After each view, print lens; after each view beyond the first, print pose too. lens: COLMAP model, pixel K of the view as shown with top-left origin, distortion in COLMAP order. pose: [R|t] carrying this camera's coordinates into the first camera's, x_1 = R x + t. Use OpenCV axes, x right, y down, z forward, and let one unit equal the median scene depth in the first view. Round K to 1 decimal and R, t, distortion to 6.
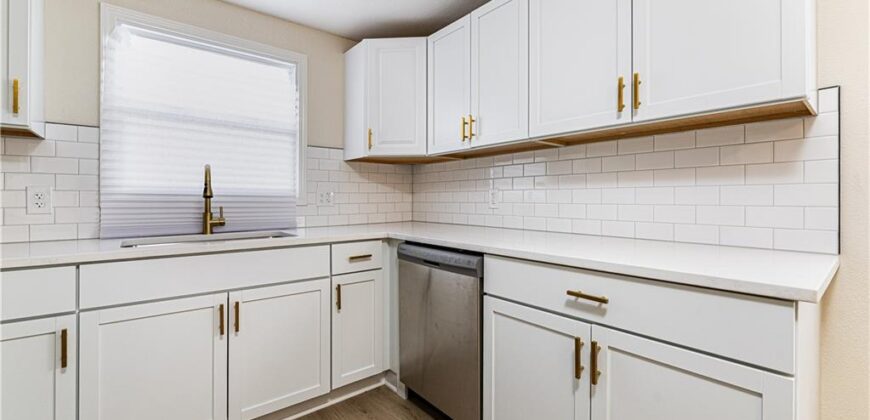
lens RADIAL K [[346.2, 0, 421.2], [0, 346.2, 200.0], [0, 0, 1]] dist [-0.002684, -0.000289]
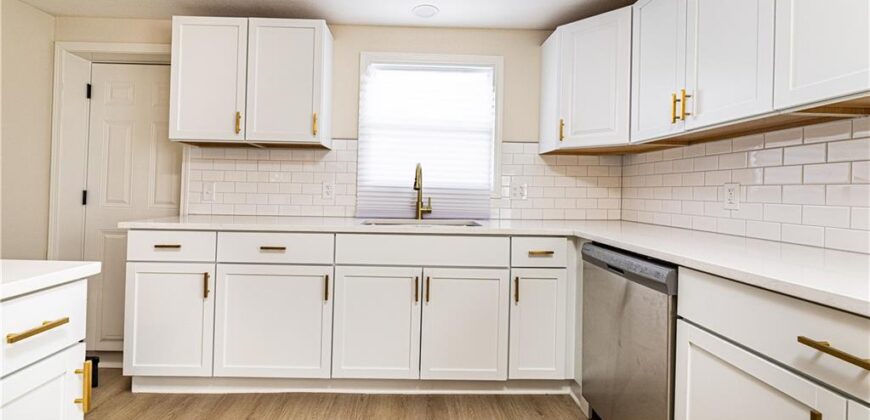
lens RADIAL K [[347.0, 0, 423.8], [0, 347.0, 188.7], [0, 0, 1]] dist [-0.001190, 0.000026]
pose [[0.801150, 0.012058, -0.598343, 0.140740], [-0.020703, 0.999757, -0.007572, -0.001122], [0.598106, 0.018454, 0.801205, 0.016912]]
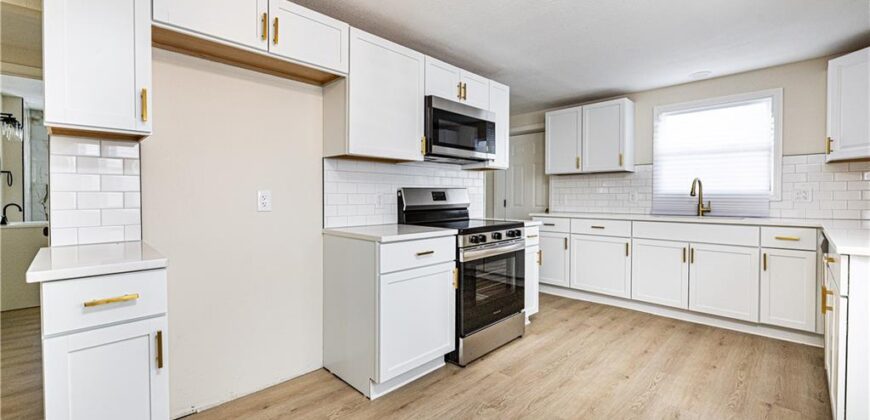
lens RADIAL K [[333.6, 0, 435.7], [0, 333.6, 198.0], [0, 0, 1]] dist [-0.001180, -0.000089]
pose [[0.054991, 0.002749, -0.998483, 1.075146], [0.001065, 0.999995, 0.002812, -0.001643], [0.998486, -0.001218, 0.054988, -0.483463]]
